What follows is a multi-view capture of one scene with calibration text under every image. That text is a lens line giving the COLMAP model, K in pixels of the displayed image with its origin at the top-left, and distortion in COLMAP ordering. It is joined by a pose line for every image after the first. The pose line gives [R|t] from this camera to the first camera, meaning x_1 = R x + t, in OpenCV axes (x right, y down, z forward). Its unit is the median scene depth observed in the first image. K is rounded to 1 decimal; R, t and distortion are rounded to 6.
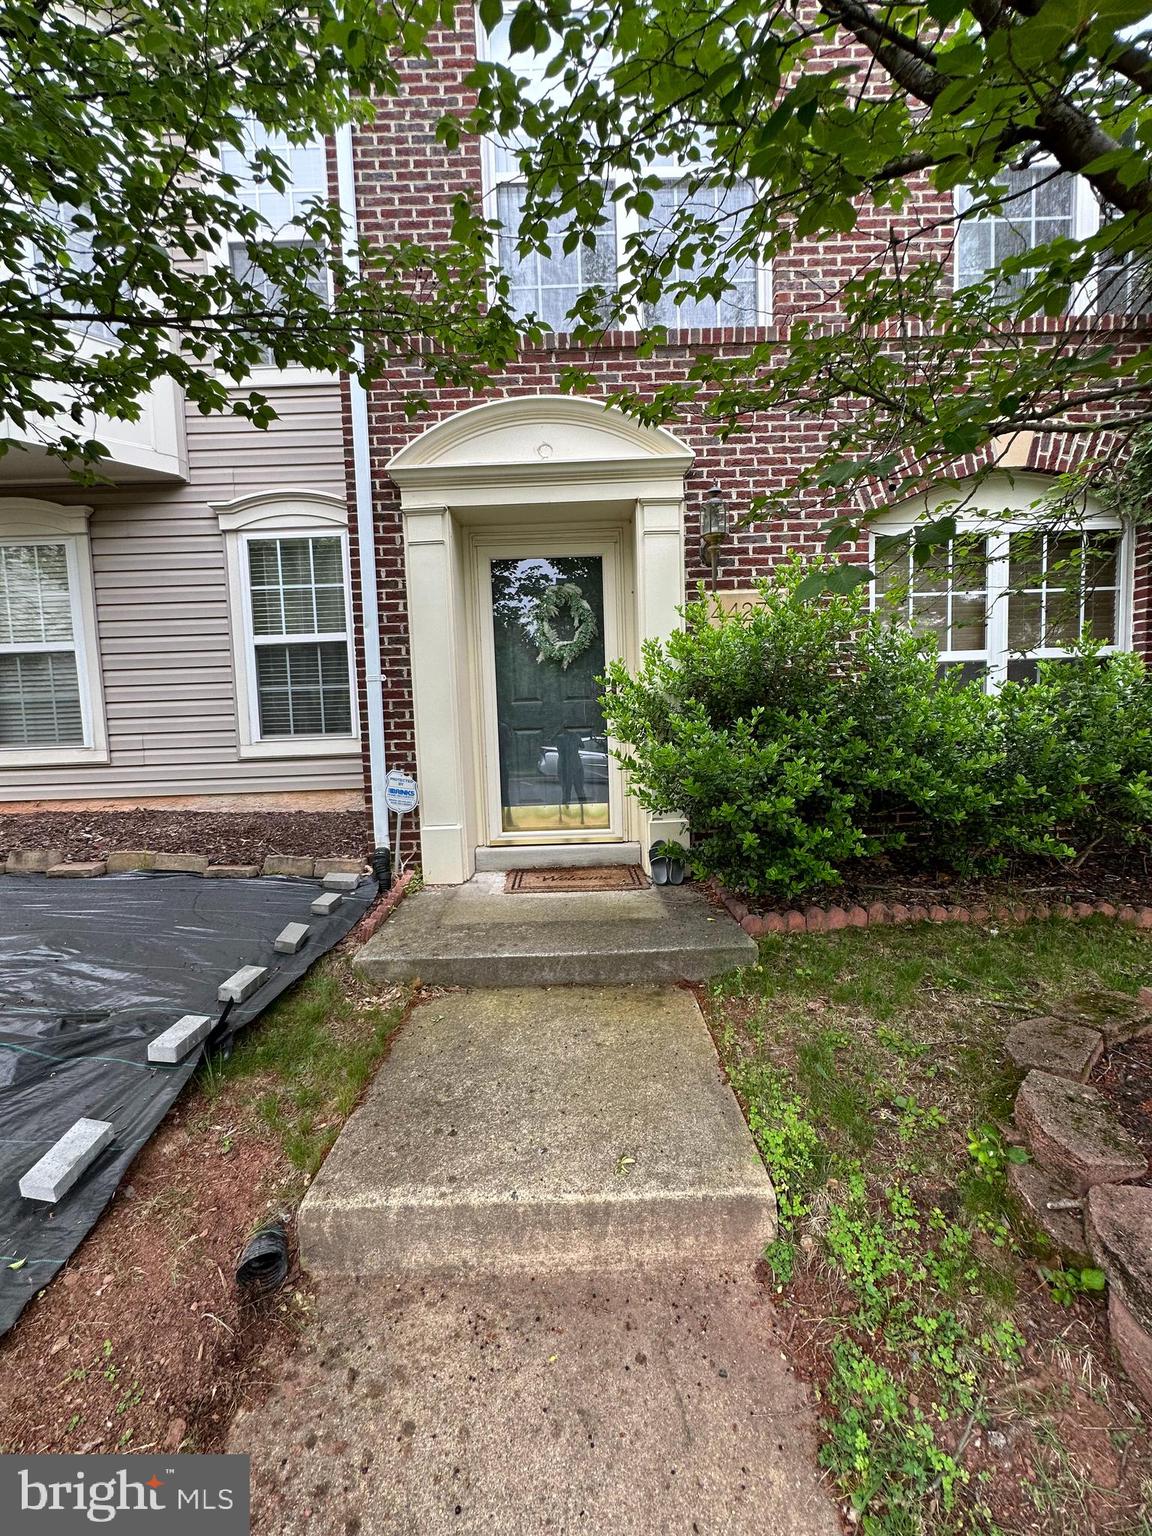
lens RADIAL K [[610.4, 0, 575.2], [0, 610.4, 768.5], [0, 0, 1]] dist [-0.000247, 0.000076]
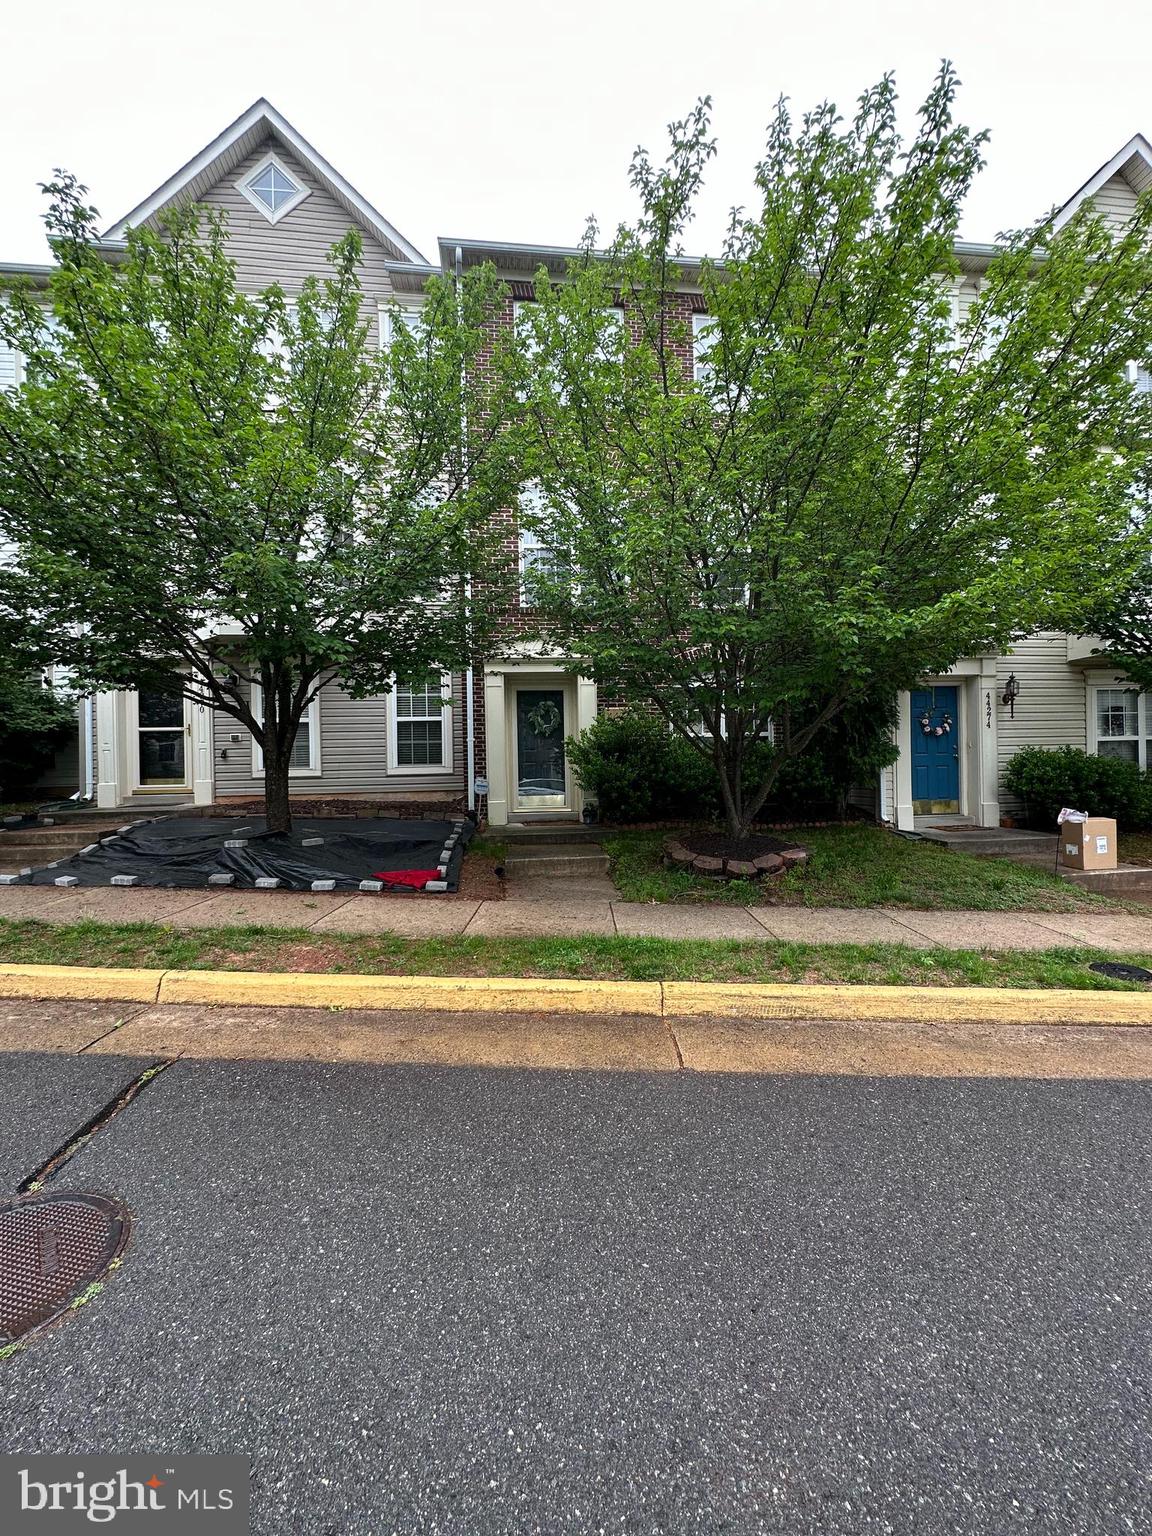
lens RADIAL K [[610.4, 0, 577.2], [0, 610.4, 766.6], [0, 0, 1]] dist [-0.000247, 0.000076]
pose [[0.993050, 0.012878, 0.116987, -0.188929], [-0.002939, 0.996399, -0.084743, 0.163889], [-0.117657, 0.083810, 0.989511, -1.446027]]
